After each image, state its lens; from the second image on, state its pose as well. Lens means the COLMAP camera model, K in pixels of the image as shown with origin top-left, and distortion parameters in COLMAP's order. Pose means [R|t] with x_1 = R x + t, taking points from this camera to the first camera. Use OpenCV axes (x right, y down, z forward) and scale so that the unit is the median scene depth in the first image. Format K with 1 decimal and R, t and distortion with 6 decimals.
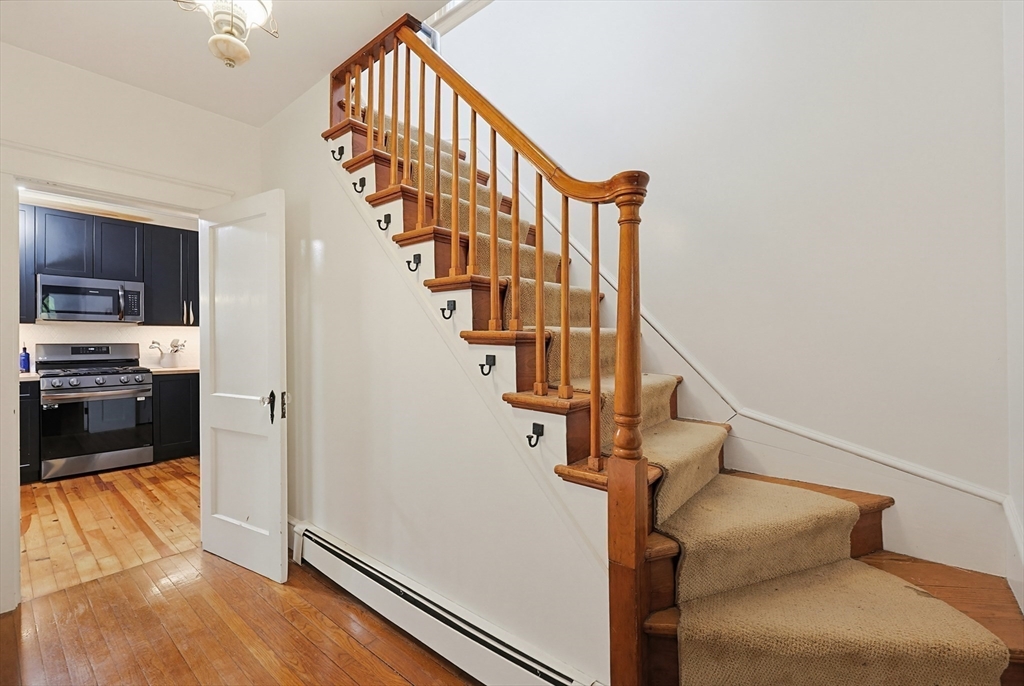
lens RADIAL K [[442.3, 0, 507.3], [0, 442.3, 344.7], [0, 0, 1]] dist [0.000915, -0.000879]
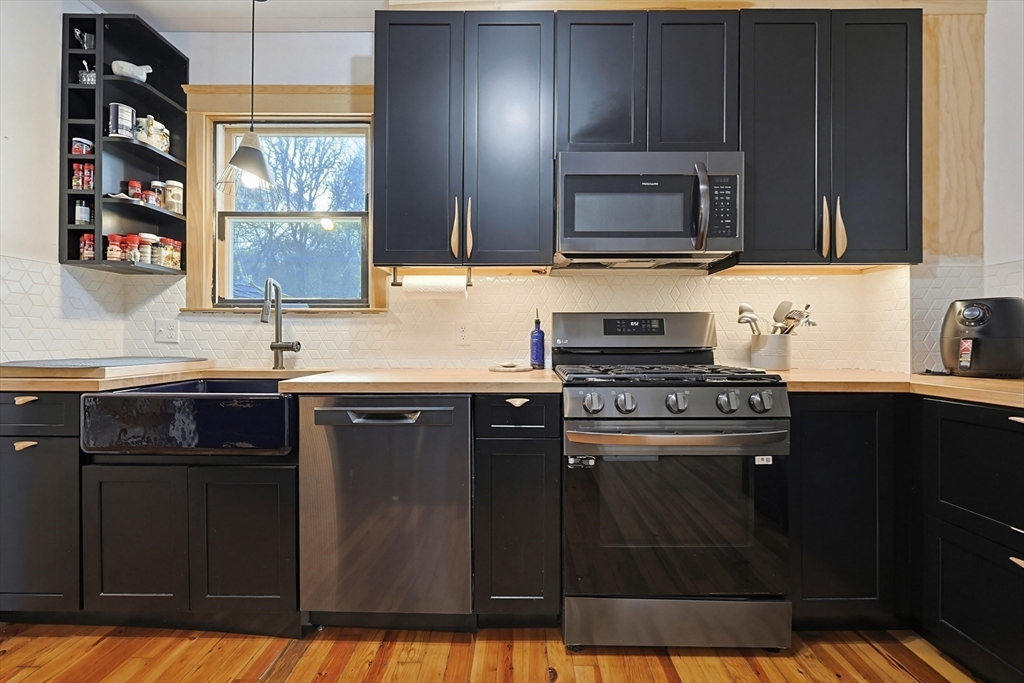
lens RADIAL K [[442.3, 0, 513.4], [0, 442.3, 343.5], [0, 0, 1]] dist [0.000915, -0.000879]
pose [[0.630540, 0.006710, -0.776128, -0.674229], [-0.004519, 0.999977, 0.004974, 0.029449], [0.776144, 0.000371, 0.630556, 0.620843]]
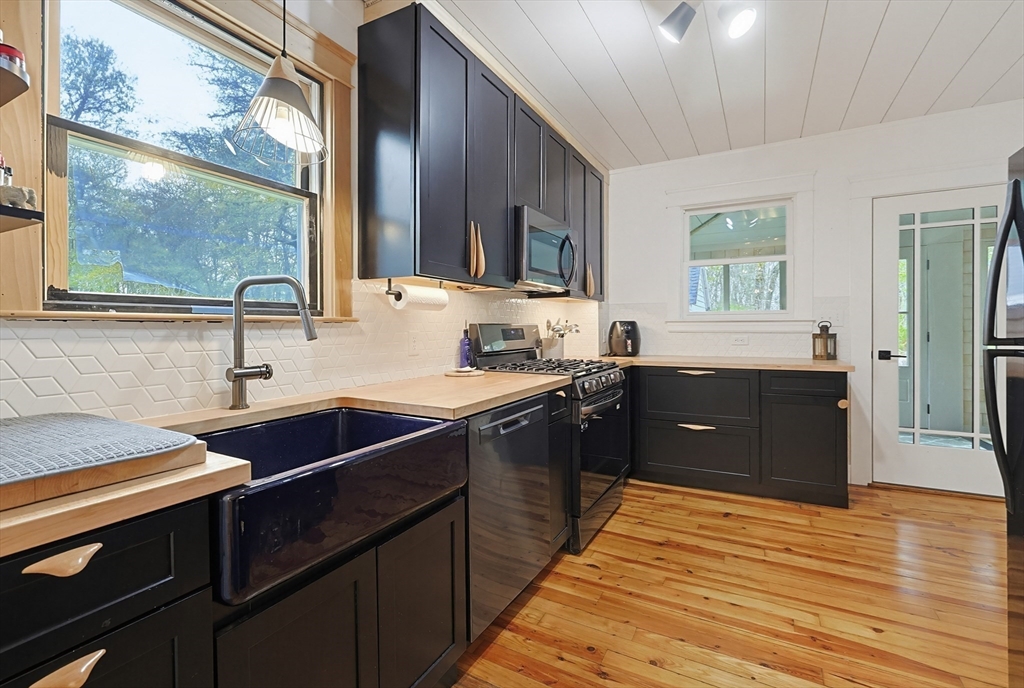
lens RADIAL K [[442.3, 0, 515.7], [0, 442.3, 331.5], [0, 0, 1]] dist [0.000915, -0.000879]
pose [[0.983729, -0.006626, 0.179538, -1.072842], [0.005444, 0.999960, 0.007079, 0.004403], [-0.179577, -0.005987, 0.983726, 0.376902]]
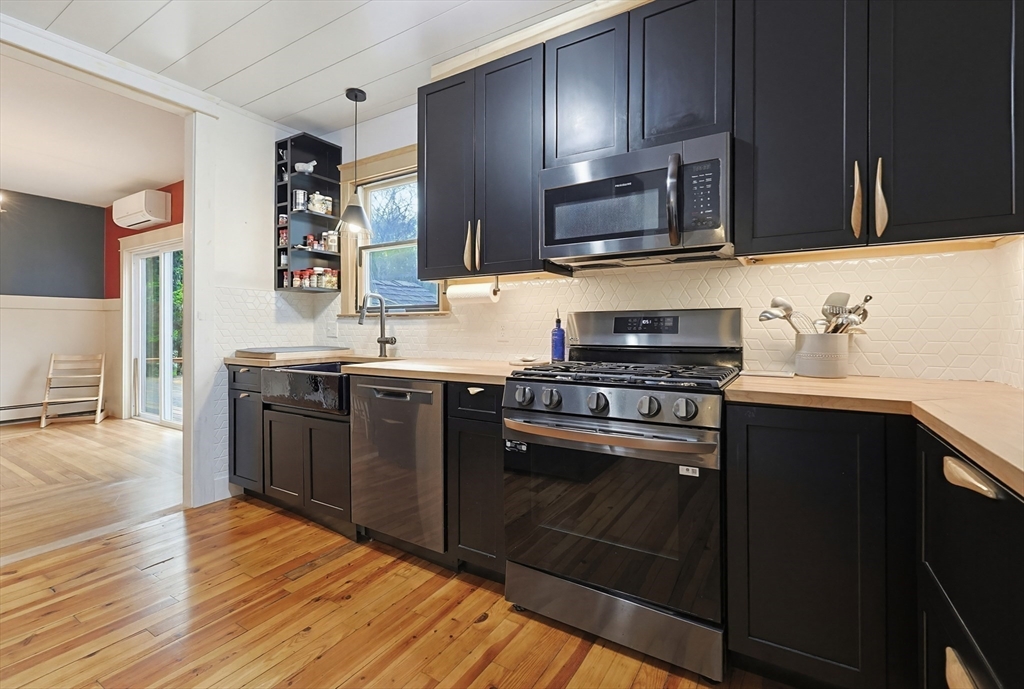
lens RADIAL K [[442.3, 0, 503.0], [0, 442.3, 335.0], [0, 0, 1]] dist [0.000915, -0.000879]
pose [[0.146077, 0.012521, -0.989194, -0.520460], [-0.004924, 0.999917, 0.011929, 0.018640], [0.989261, 0.003128, 0.146126, 0.805902]]
